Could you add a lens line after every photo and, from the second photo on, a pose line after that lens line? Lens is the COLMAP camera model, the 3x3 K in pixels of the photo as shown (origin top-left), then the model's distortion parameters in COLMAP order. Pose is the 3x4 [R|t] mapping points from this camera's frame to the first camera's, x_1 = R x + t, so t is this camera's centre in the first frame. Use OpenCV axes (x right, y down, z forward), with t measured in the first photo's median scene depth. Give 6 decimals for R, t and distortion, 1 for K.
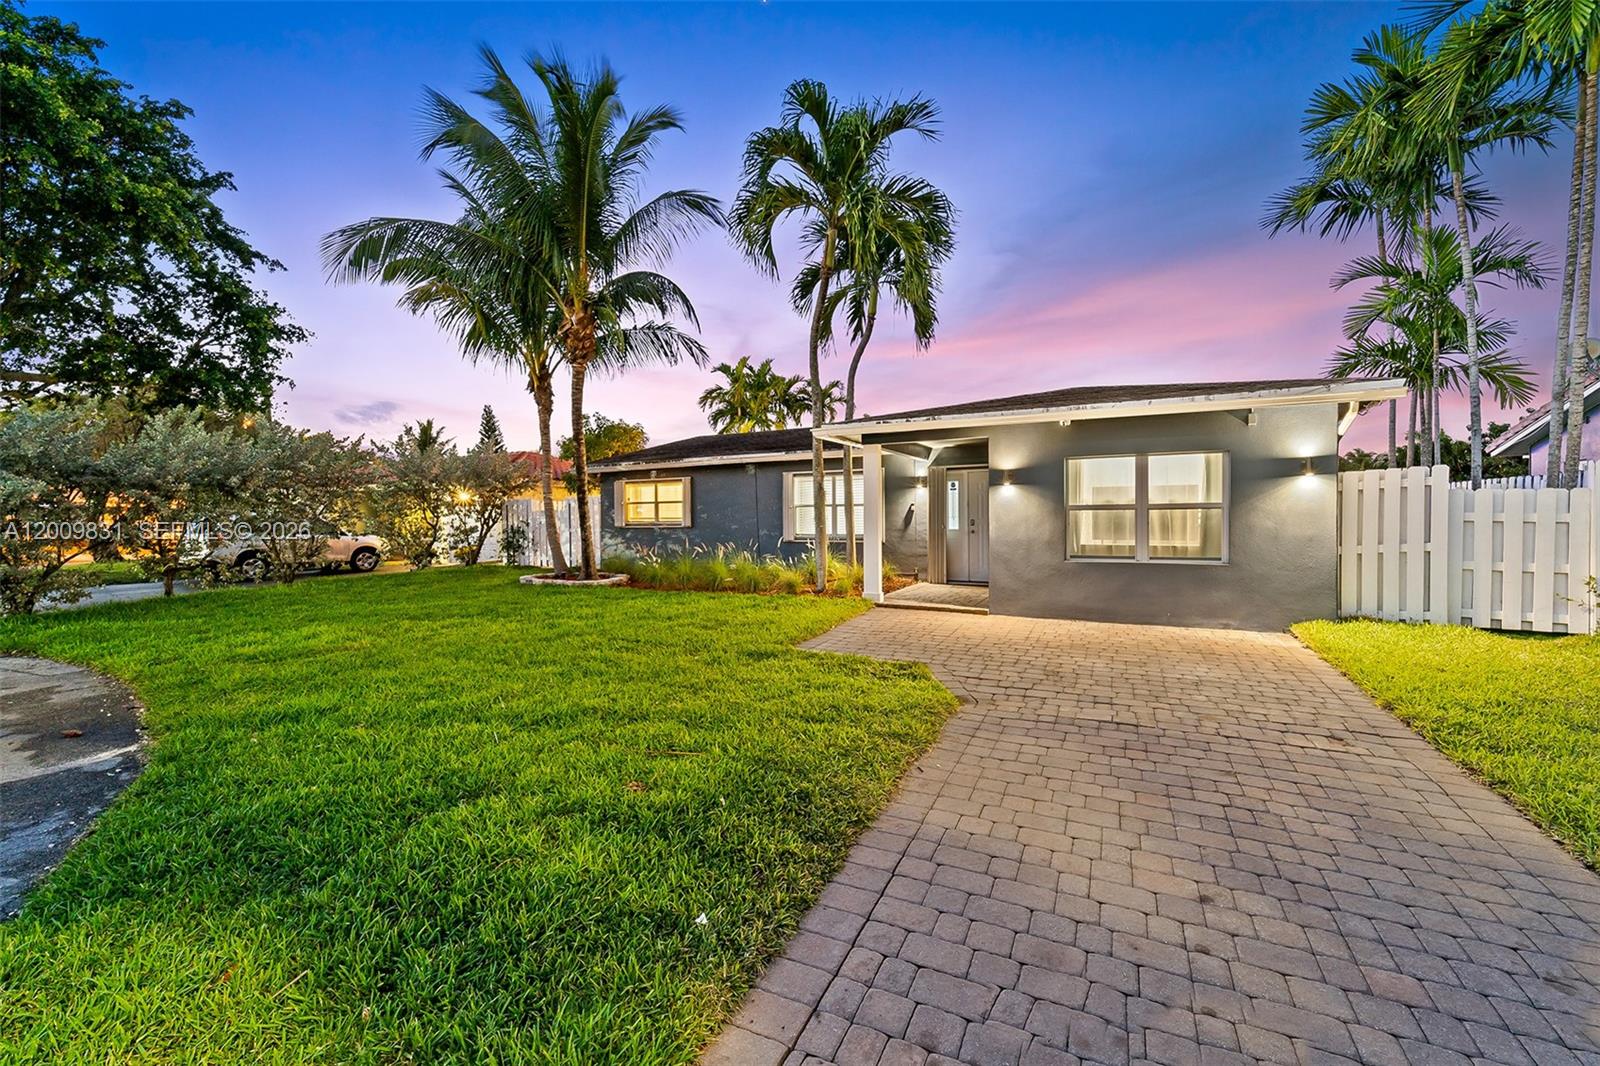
lens RADIAL K [[638.3, 0, 808.8], [0, 638.3, 535.4], [0, 0, 1]] dist [0.000409, -0.000025]
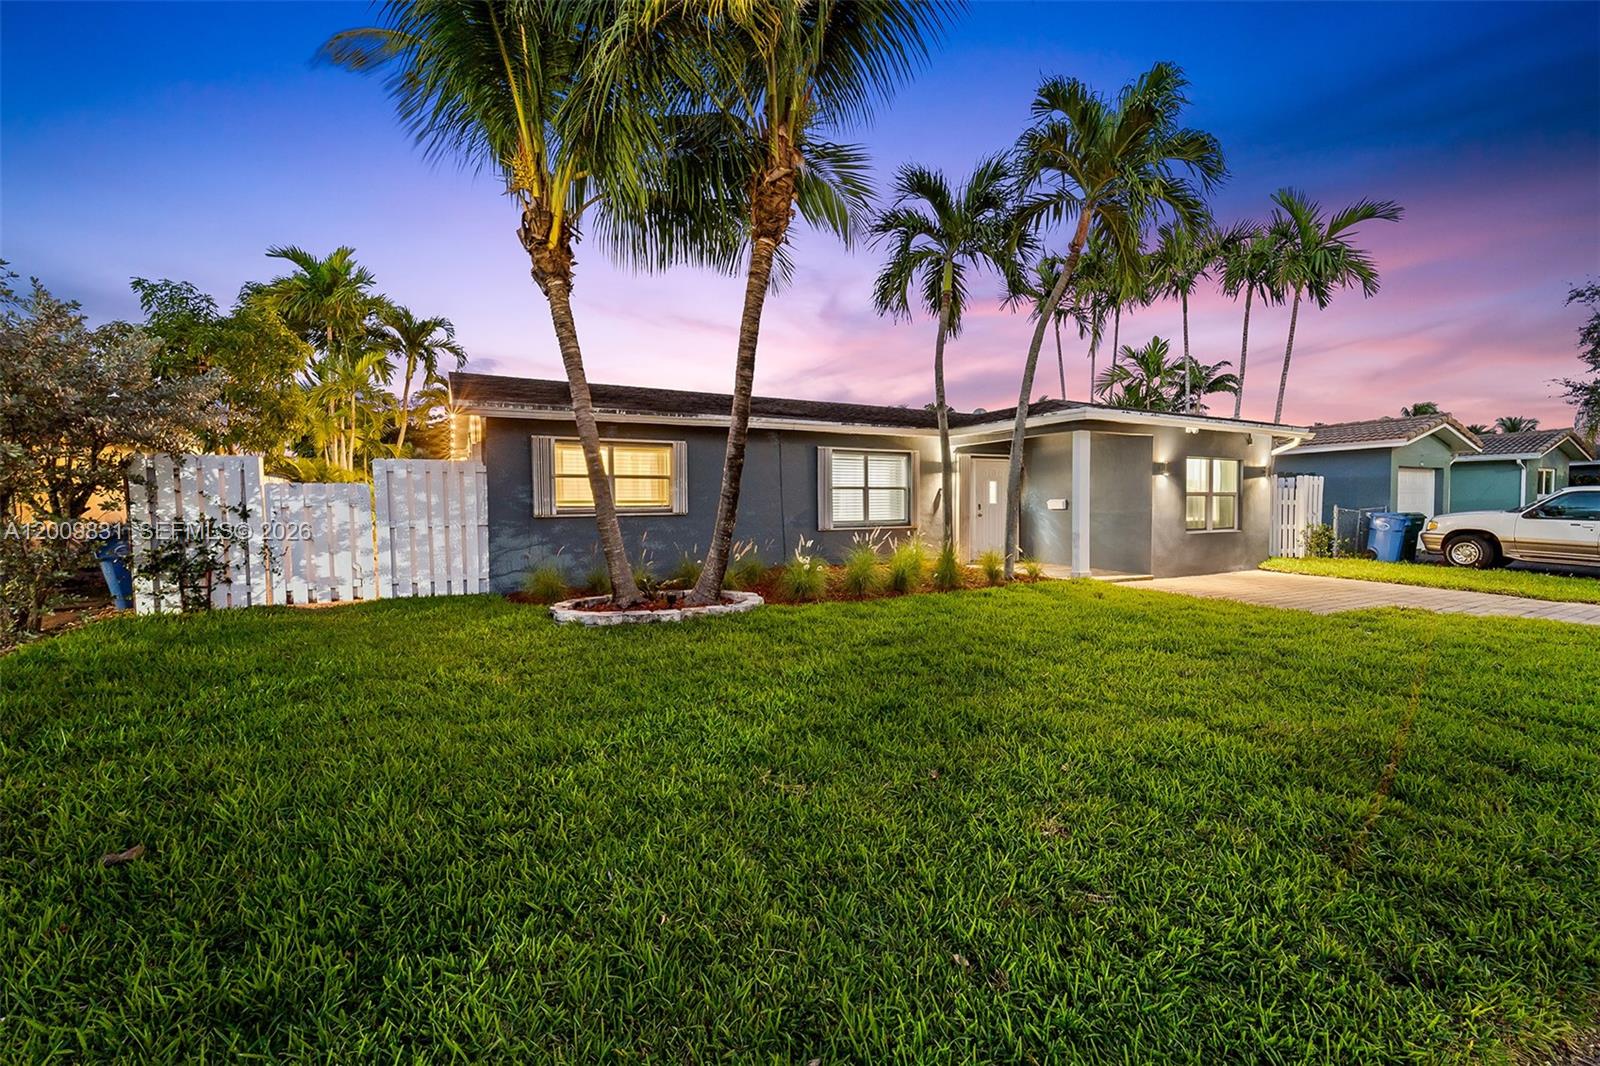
lens RADIAL K [[638.3, 0, 808.8], [0, 638.3, 535.4], [0, 0, 1]] dist [0.000409, -0.000025]
pose [[0.580914, -0.033909, 0.813258, -1.146825], [0.023888, 0.999412, 0.024607, -0.007785], [-0.813614, 0.005132, 0.581383, 0.853728]]
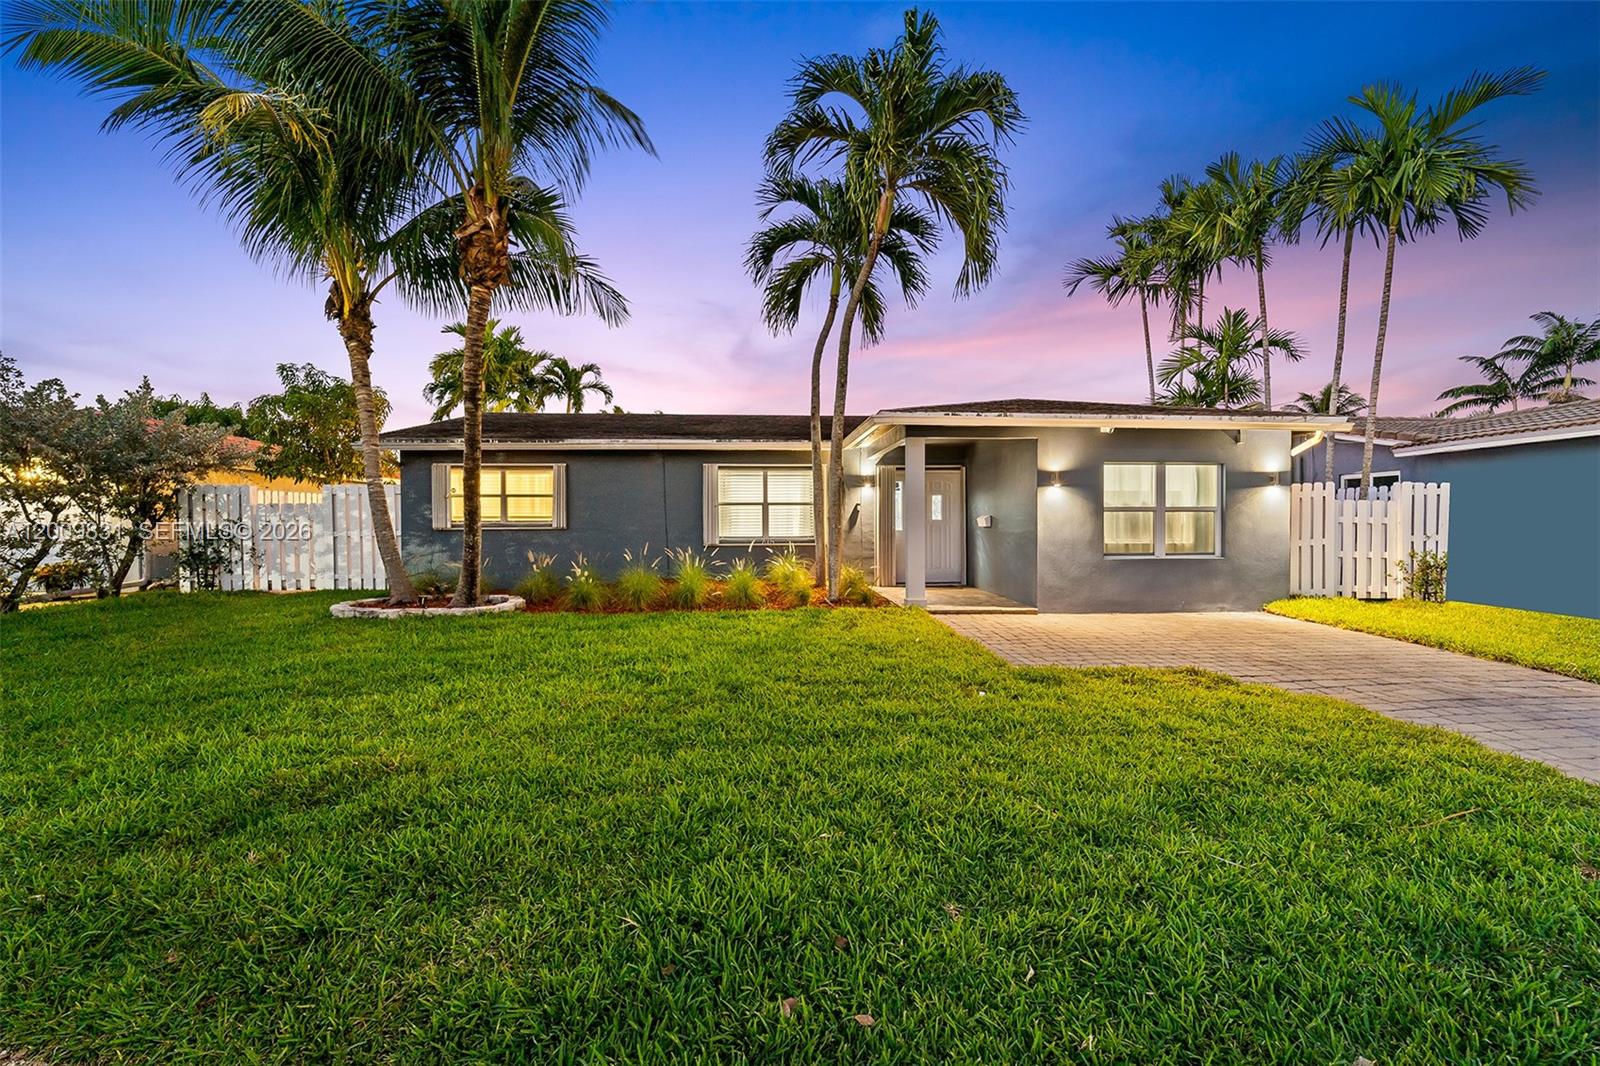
lens RADIAL K [[638.3, 0, 808.8], [0, 638.3, 535.4], [0, 0, 1]] dist [0.000409, -0.000025]
pose [[0.856664, -0.006063, 0.515838, -0.568917], [0.009015, 0.999954, -0.003218, -0.000230], [-0.515795, 0.007407, 0.856680, 0.333072]]
